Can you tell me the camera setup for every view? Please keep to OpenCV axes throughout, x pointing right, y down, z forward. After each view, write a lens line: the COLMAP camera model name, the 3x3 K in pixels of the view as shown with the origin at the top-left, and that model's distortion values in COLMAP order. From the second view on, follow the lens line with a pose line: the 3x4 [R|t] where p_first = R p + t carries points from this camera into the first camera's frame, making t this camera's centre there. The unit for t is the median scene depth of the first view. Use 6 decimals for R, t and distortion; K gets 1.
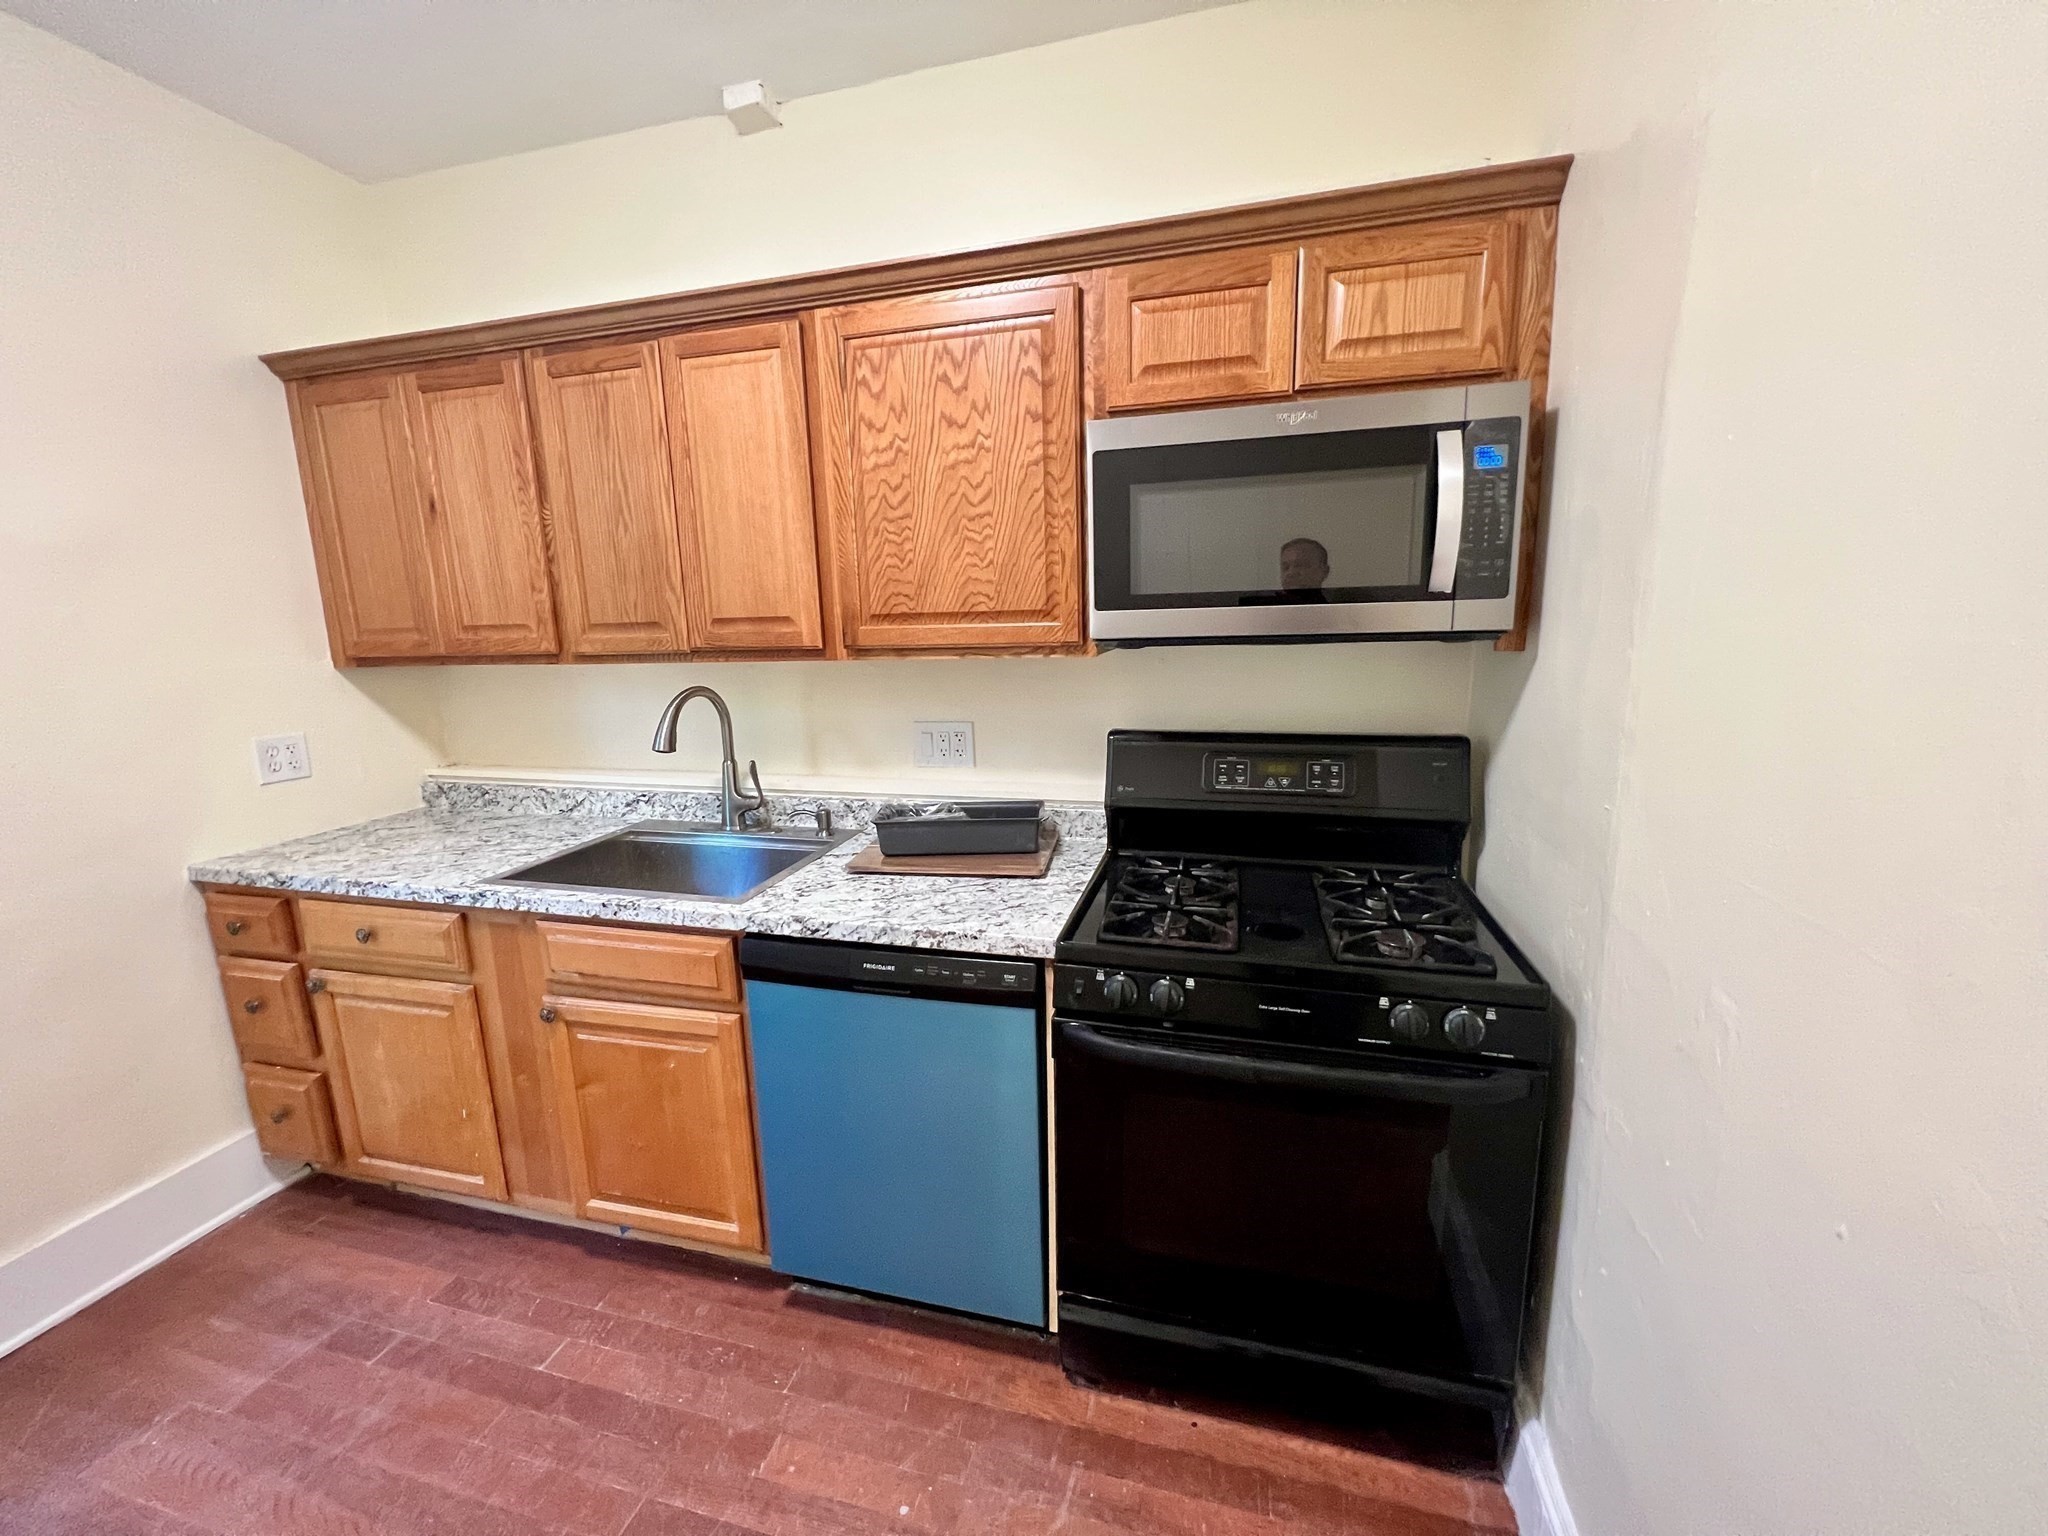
lens RADIAL K [[821.3, 0, 1020.9], [0, 821.3, 762.7], [0, 0, 1]] dist [-0.001666, 0.000126]
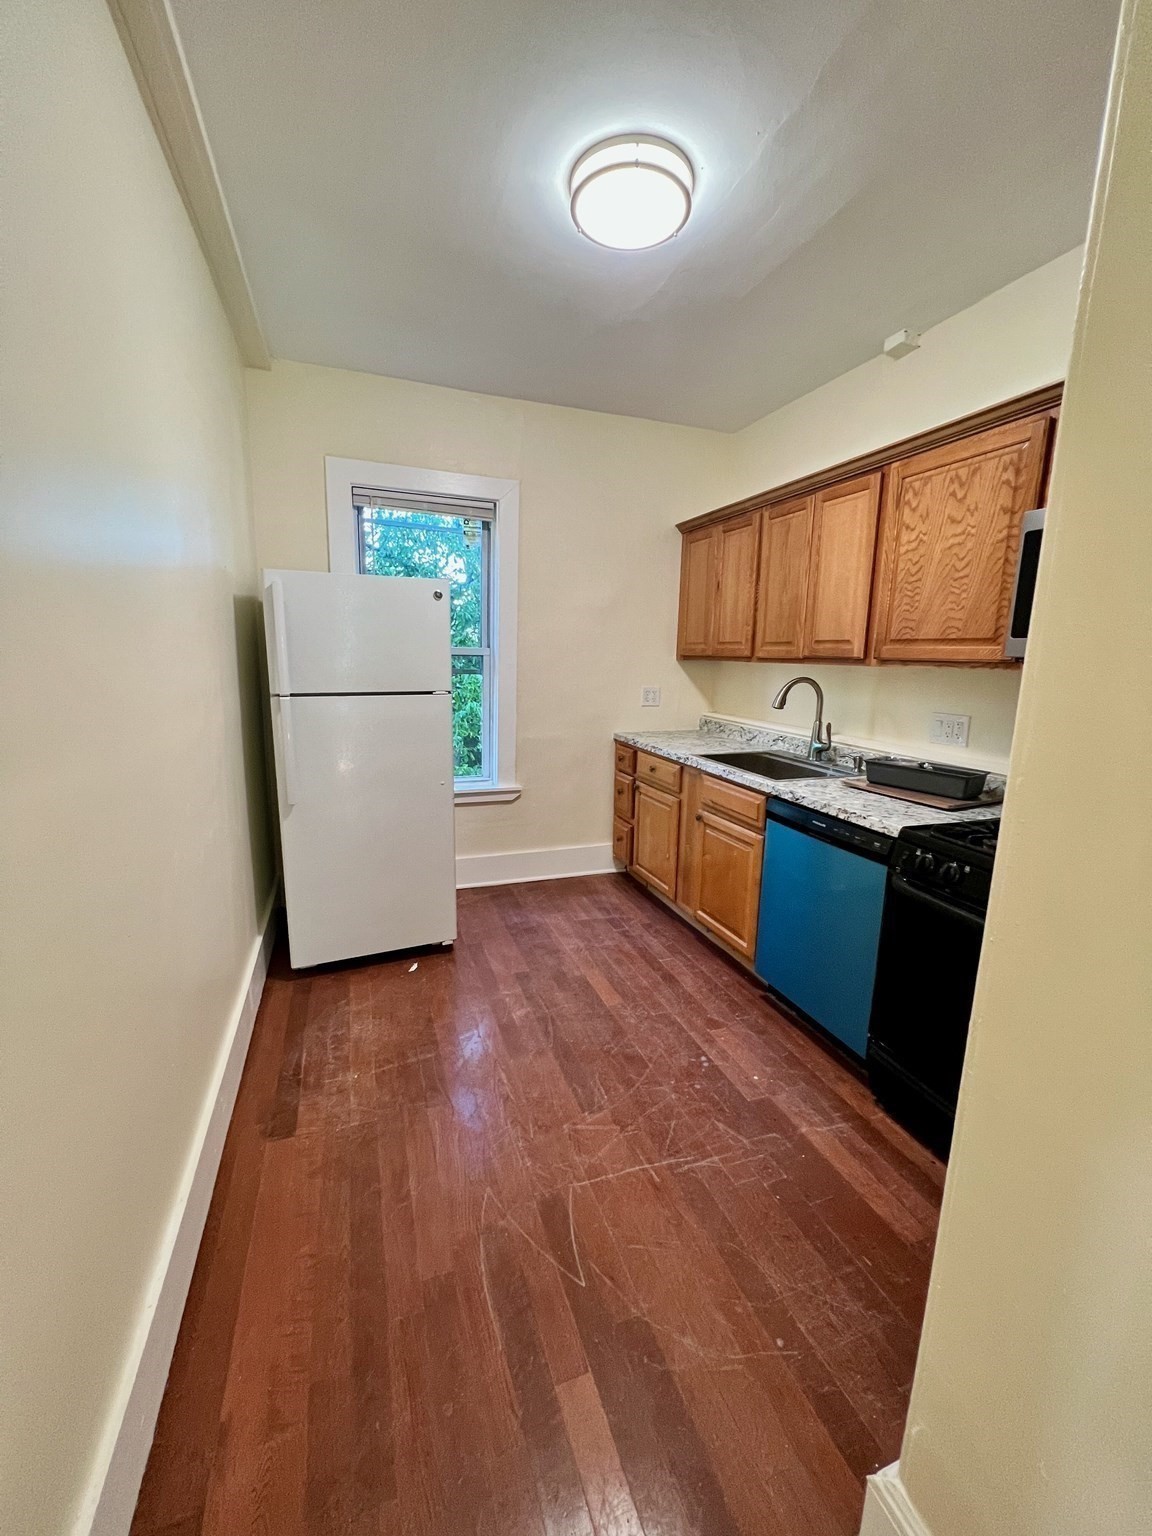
lens RADIAL K [[616.0, 0, 576.0], [0, 616.0, 768.0], [0, 0, 1]] dist [-0.001666, 0.000126]
pose [[0.575077, 0.189351, -0.795885, 0.505065], [-0.184143, 0.977842, 0.099586, 0.071338], [0.797106, 0.089287, 0.597201, -0.249266]]
